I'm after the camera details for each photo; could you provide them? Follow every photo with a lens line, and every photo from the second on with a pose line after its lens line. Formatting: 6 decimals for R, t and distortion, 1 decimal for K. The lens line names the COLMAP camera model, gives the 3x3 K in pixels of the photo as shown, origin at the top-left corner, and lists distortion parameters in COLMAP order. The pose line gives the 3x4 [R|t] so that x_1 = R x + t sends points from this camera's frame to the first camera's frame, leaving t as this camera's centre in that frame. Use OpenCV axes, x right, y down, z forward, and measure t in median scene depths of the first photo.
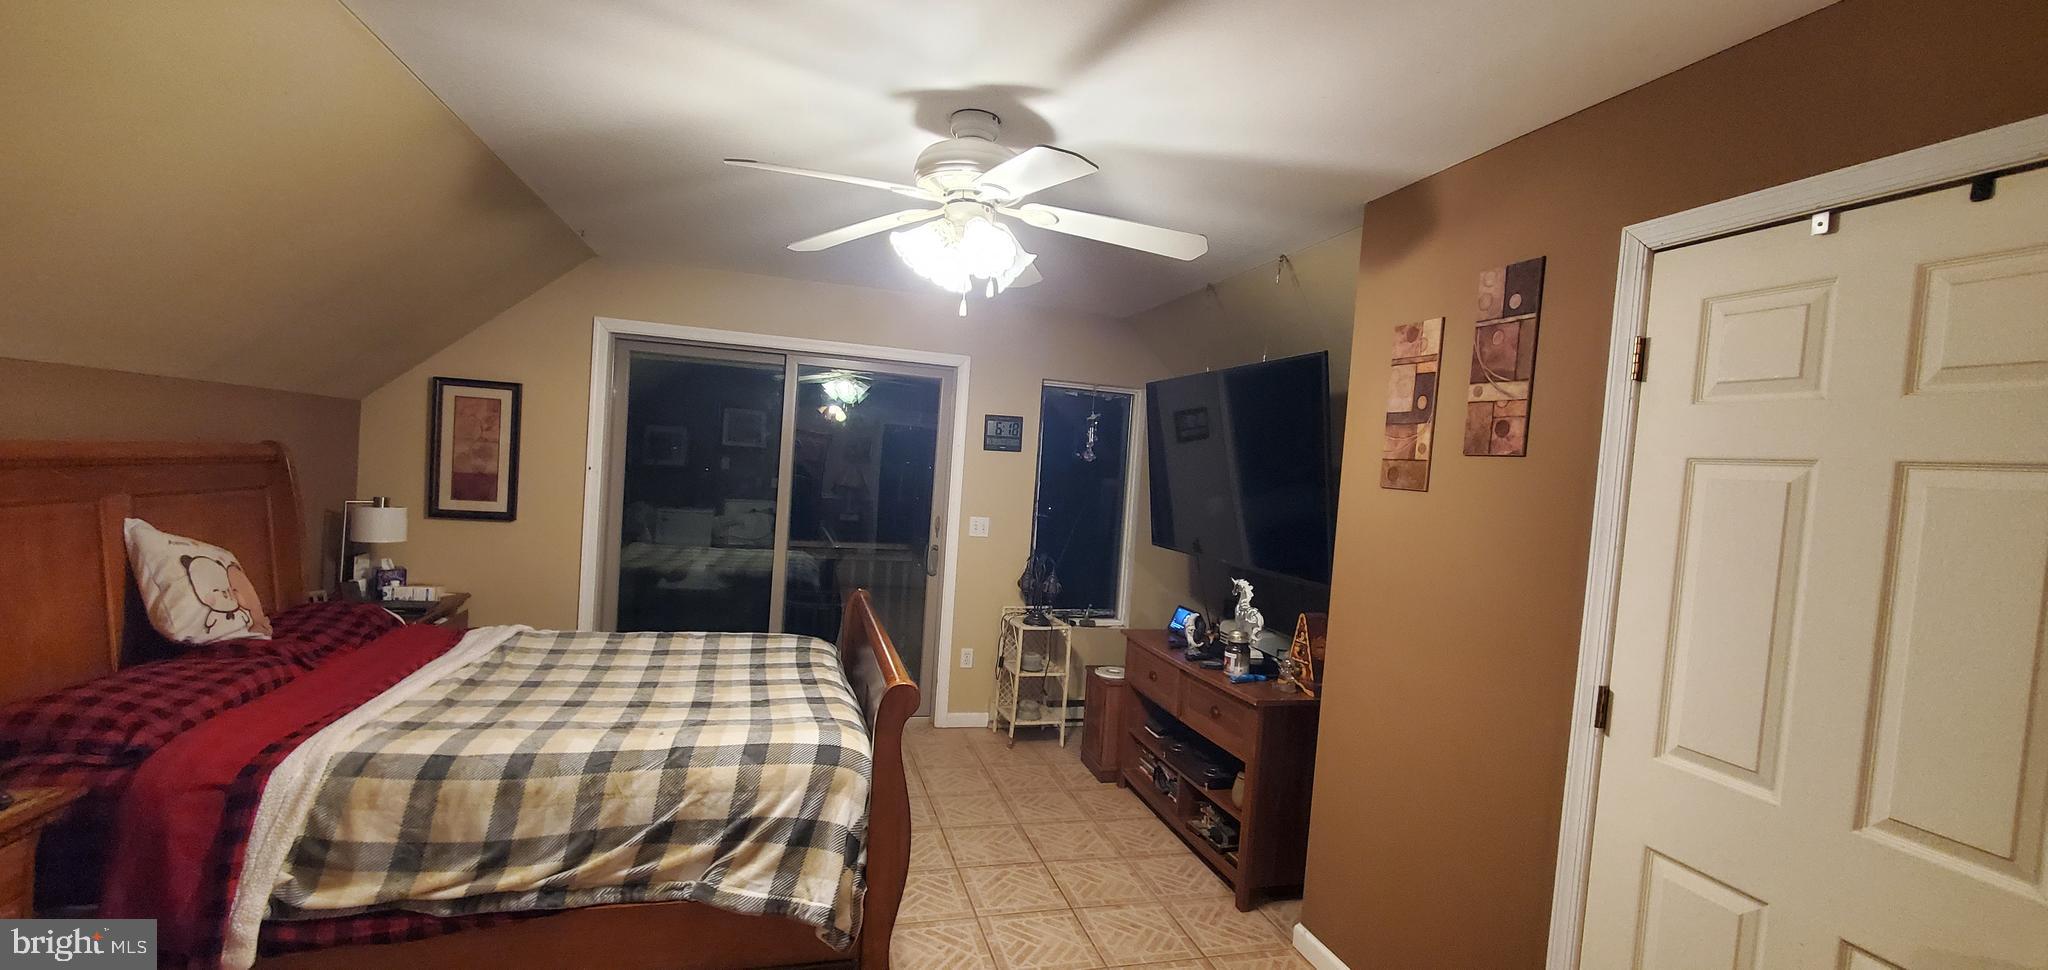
lens RADIAL K [[820.4, 0, 1016.8], [0, 820.4, 497.7], [0, 0, 1]] dist [0.000505, 0.000163]
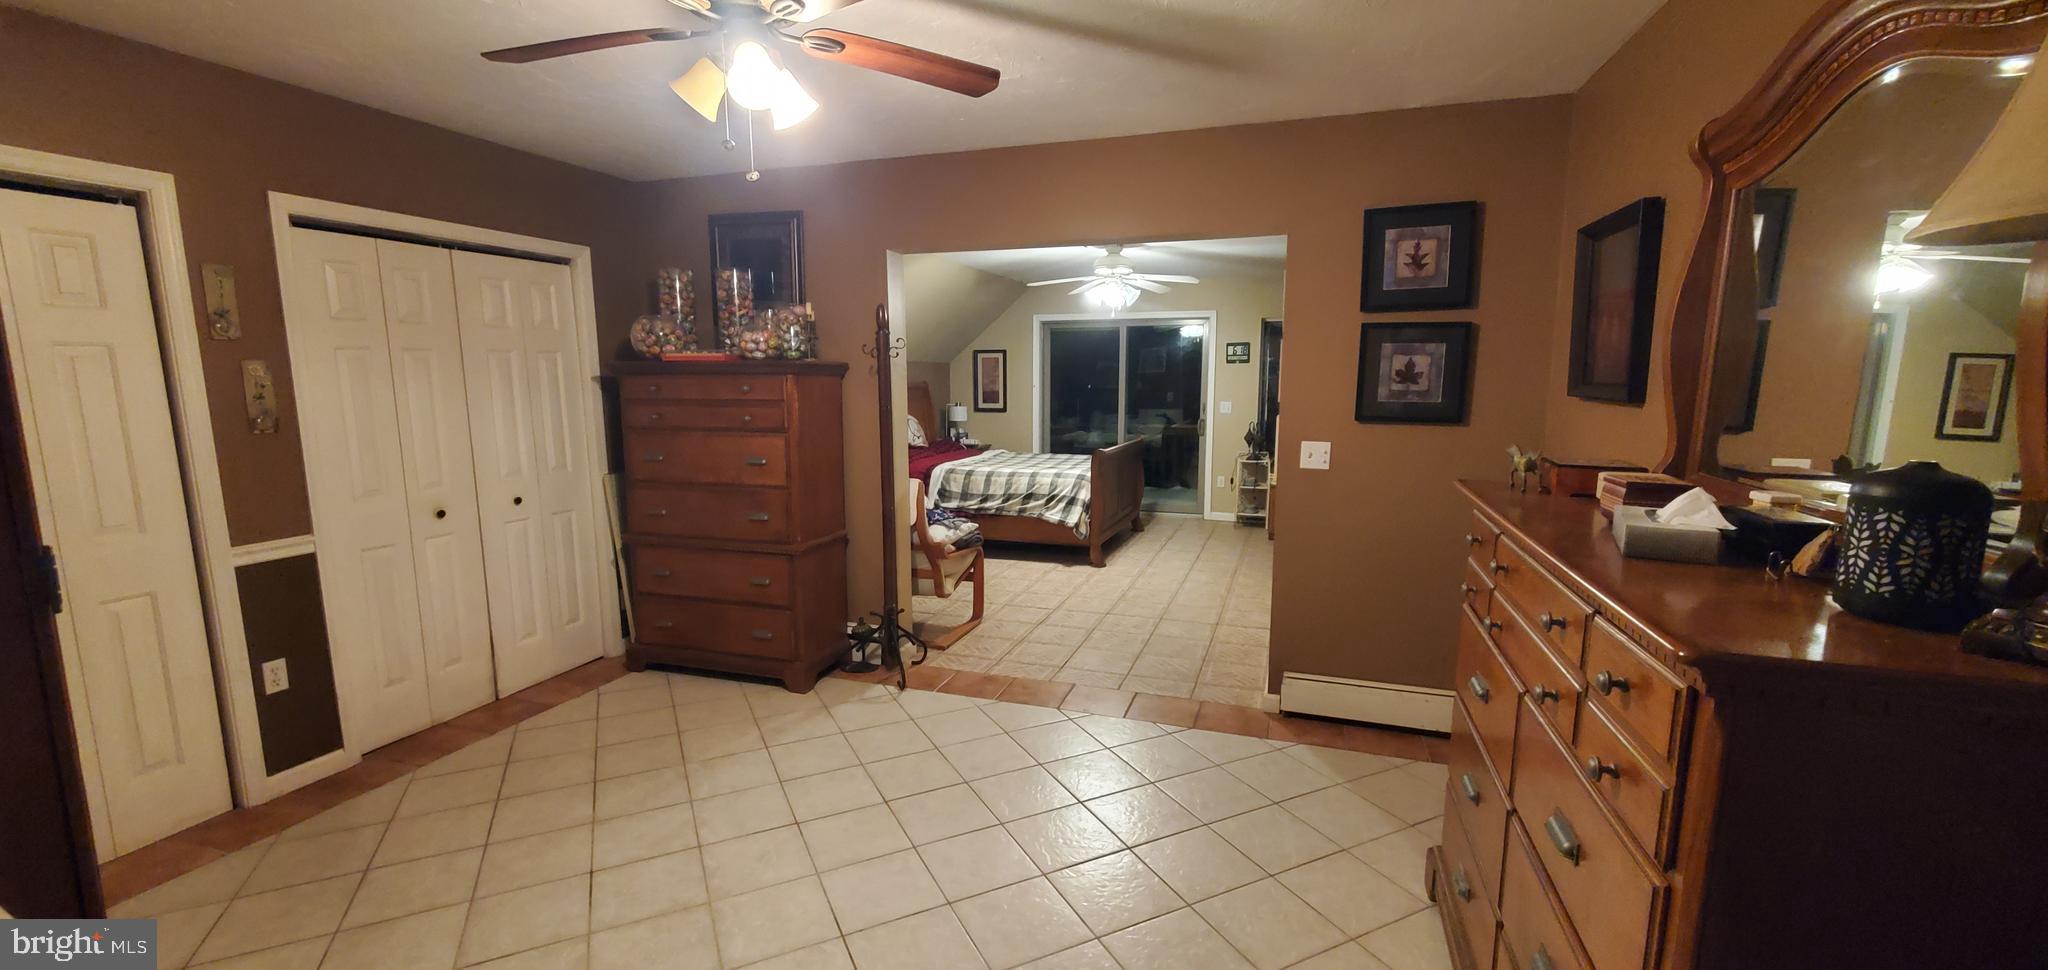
lens RADIAL K [[820.4, 0, 1020.6], [0, 820.4, 493.9], [0, 0, 1]] dist [0.000505, 0.000163]
pose [[0.824387, 0.012065, -0.565898, 1.237380], [0.034781, 0.996804, 0.071920, 0.165670], [0.564957, -0.078972, 0.821333, -1.492446]]
